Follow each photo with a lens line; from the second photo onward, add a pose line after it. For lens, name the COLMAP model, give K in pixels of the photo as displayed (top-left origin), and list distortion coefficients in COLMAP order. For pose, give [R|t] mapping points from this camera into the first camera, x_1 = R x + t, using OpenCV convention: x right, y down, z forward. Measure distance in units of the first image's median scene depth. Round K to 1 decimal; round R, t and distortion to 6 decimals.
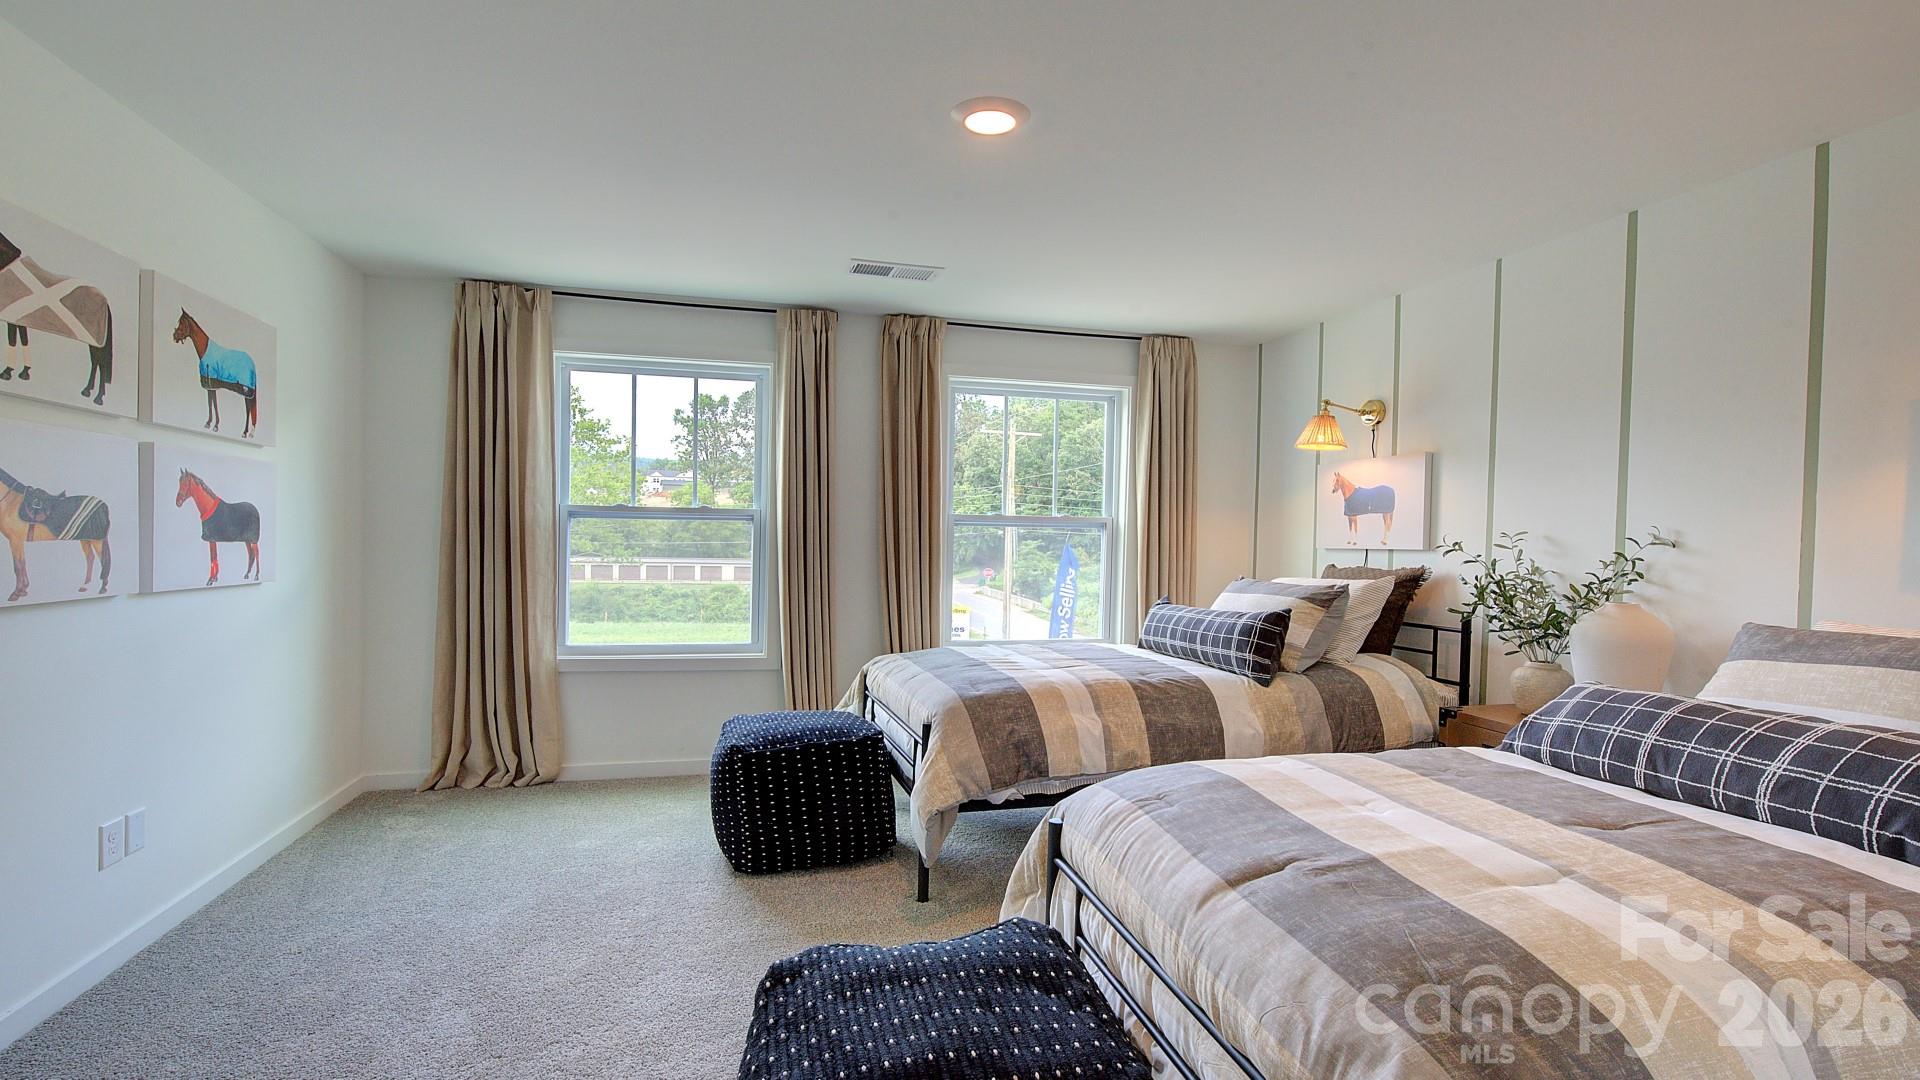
lens RADIAL K [[920.2, 0, 956.9], [0, 920.2, 547.5], [0, 0, 1]] dist [0.006339, 0.001436]
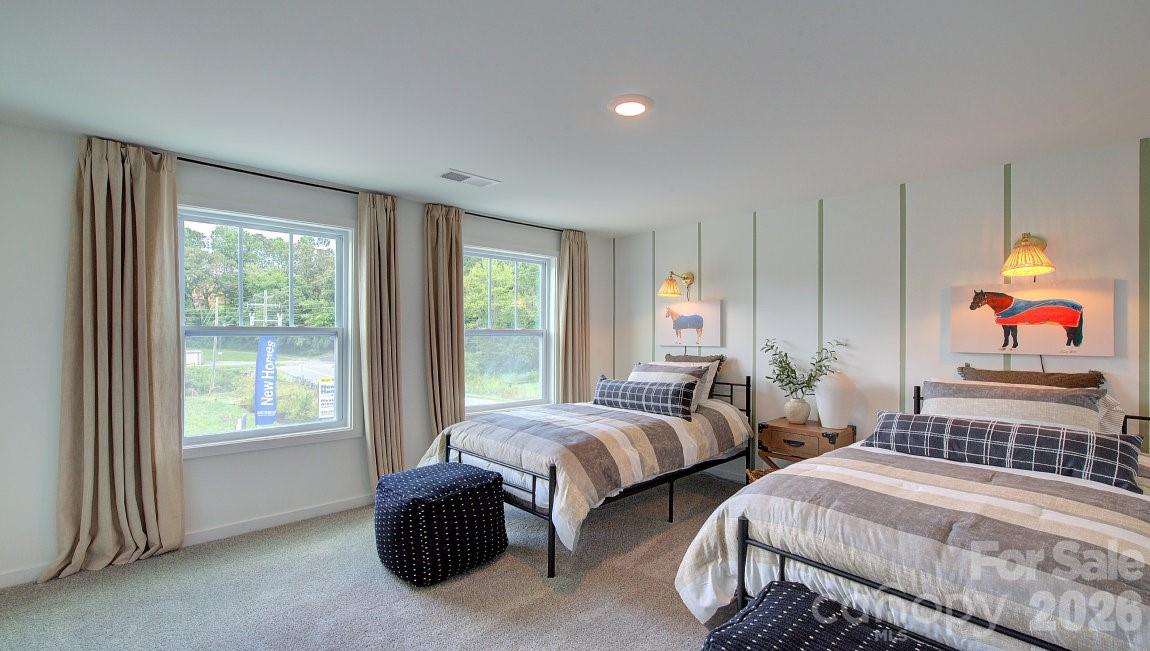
lens RADIAL K [[505.0, 0, 575.2], [0, 505.0, 330.0], [0, 0, 1]] dist [0.009877, -0.000817]
pose [[0.881316, -0.010132, 0.472418, -0.320862], [0.015883, 0.999840, -0.008186, -0.030770], [-0.472260, 0.014718, 0.881336, 0.149626]]
